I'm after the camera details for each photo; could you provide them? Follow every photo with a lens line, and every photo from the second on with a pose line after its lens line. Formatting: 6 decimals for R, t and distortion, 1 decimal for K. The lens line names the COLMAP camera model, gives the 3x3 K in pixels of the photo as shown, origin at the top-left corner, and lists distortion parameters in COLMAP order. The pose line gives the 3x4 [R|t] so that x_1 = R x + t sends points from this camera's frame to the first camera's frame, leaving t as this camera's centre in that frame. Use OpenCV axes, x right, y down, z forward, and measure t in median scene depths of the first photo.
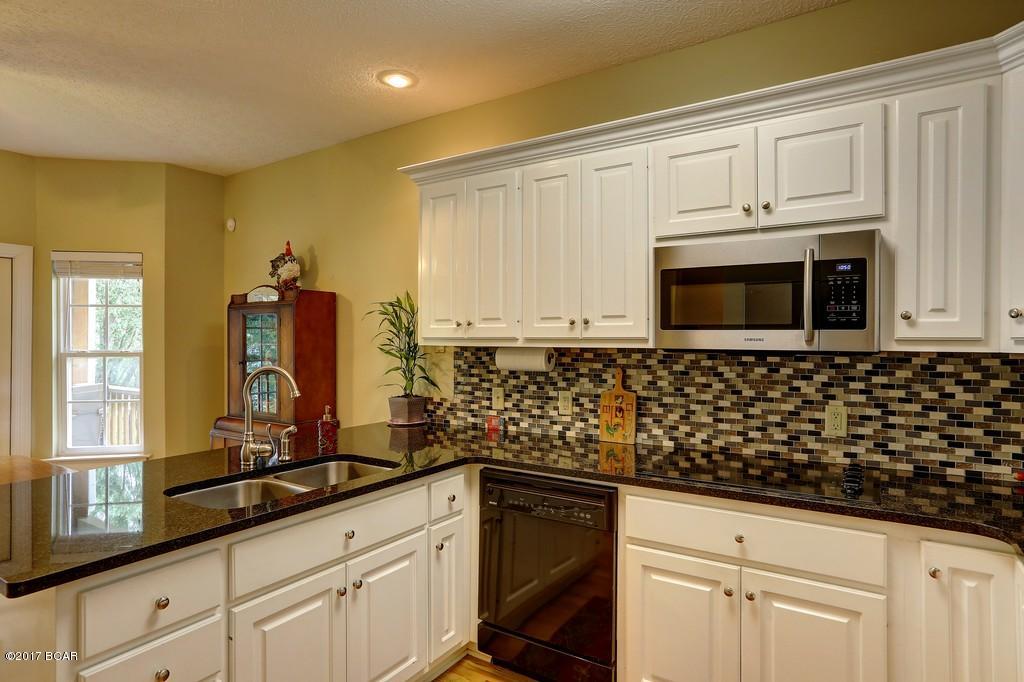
lens RADIAL K [[586.1, 0, 509.2], [0, 586.1, 340.0], [0, 0, 1]] dist [0.025182, 0.007669]
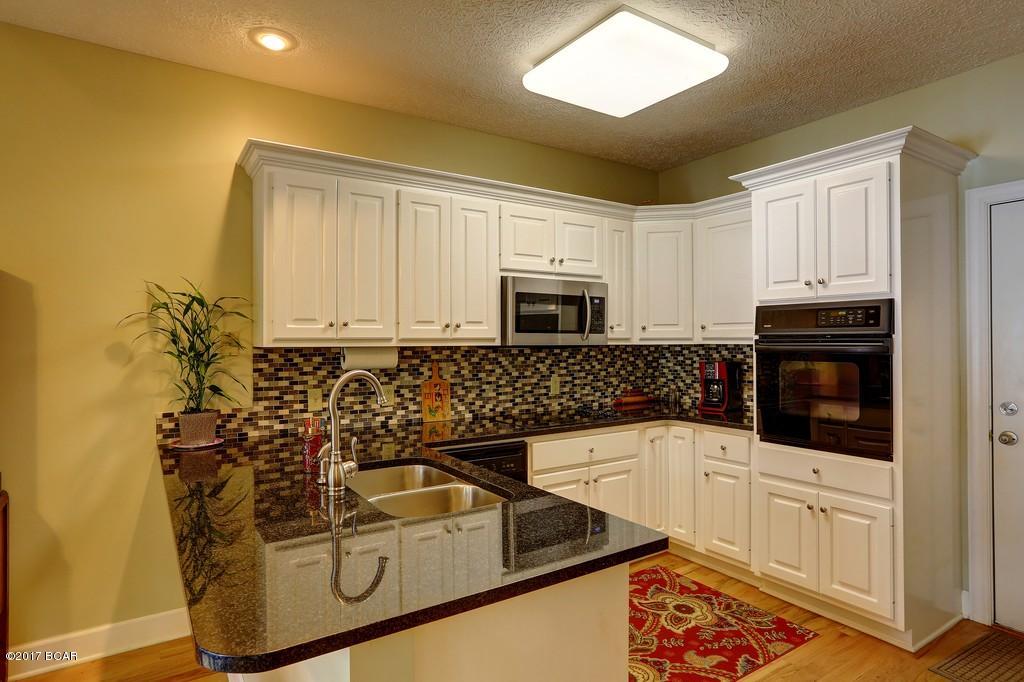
lens RADIAL K [[586.1, 0, 509.3], [0, 586.1, 338.1], [0, 0, 1]] dist [0.025182, 0.007669]
pose [[0.409952, 0.002855, 0.912103, -0.944988], [0.006115, 0.999964, -0.005879, 0.004692], [-0.912087, 0.007988, 0.409919, 0.356178]]
